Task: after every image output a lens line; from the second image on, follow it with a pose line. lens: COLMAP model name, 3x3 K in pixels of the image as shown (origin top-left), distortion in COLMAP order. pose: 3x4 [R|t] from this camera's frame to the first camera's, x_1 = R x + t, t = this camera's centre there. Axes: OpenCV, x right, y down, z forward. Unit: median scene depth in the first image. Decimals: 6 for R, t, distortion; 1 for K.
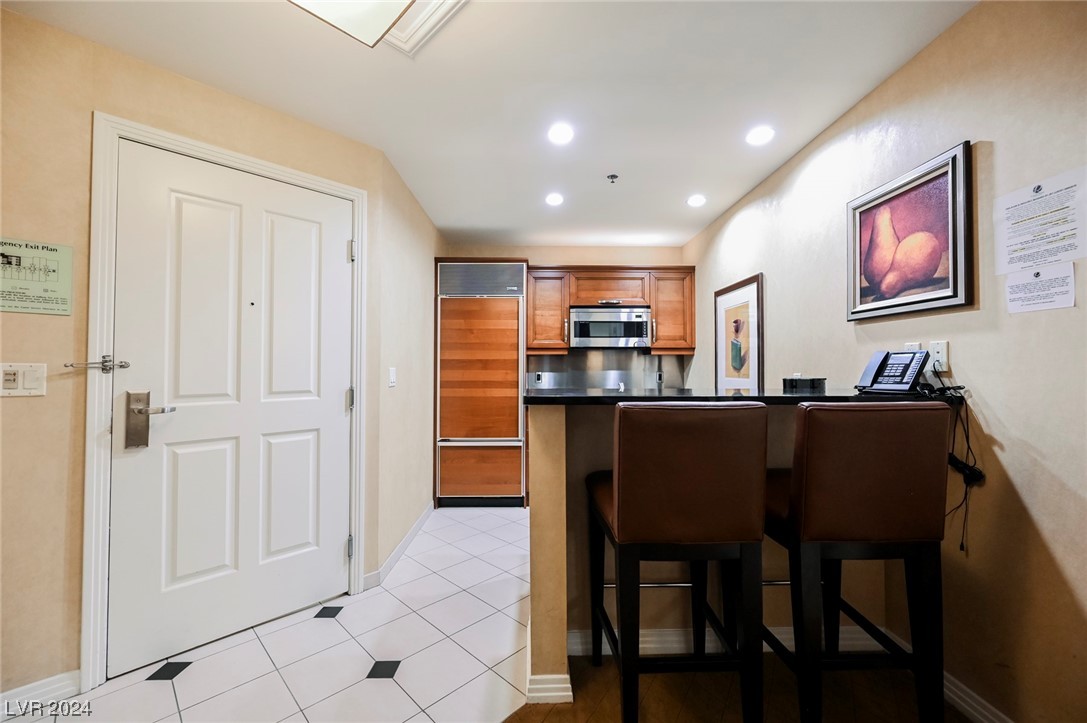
lens RADIAL K [[434.7, 0, 544.8], [0, 434.7, 356.8], [0, 0, 1]] dist [0.000345, -0.000116]
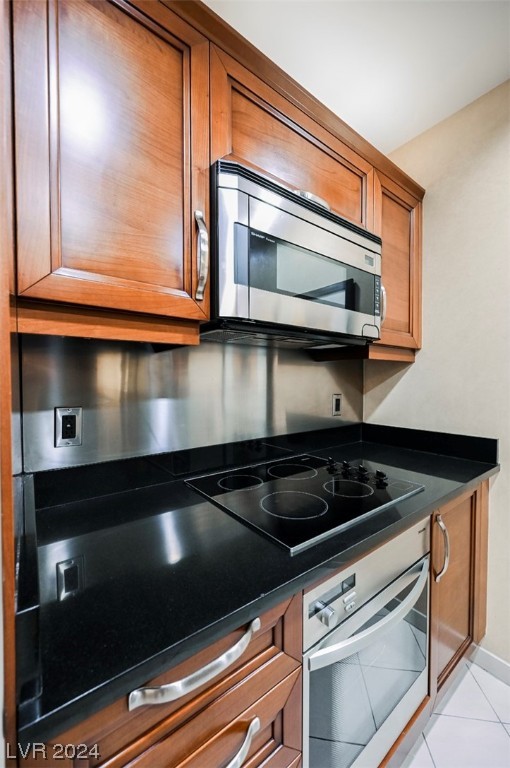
lens RADIAL K [[302.3, 0, 250.5], [0, 302.3, 387.4], [0, 0, 1]] dist [-0.000908, 0.000027]
pose [[0.809630, -0.014679, 0.586757, -0.044533], [-0.011105, 0.999125, 0.040318, 0.016543], [-0.586835, -0.039158, 0.808759, 1.021387]]
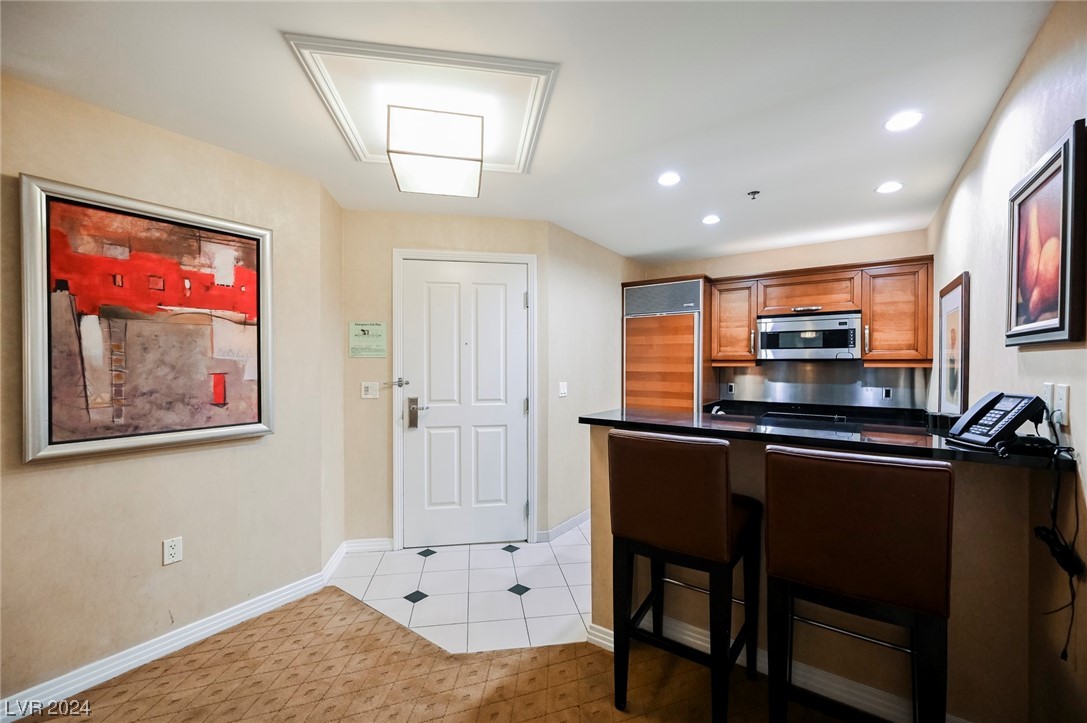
lens RADIAL K [[436.0, 0, 542.0], [0, 436.0, 364.1], [0, 0, 1]] dist [0.000075, 0.000047]
pose [[0.801778, 0.003155, -0.597614, 0.310916], [0.014077, 0.999609, 0.024163, -0.050295], [0.597457, -0.027786, 0.801420, -0.073189]]
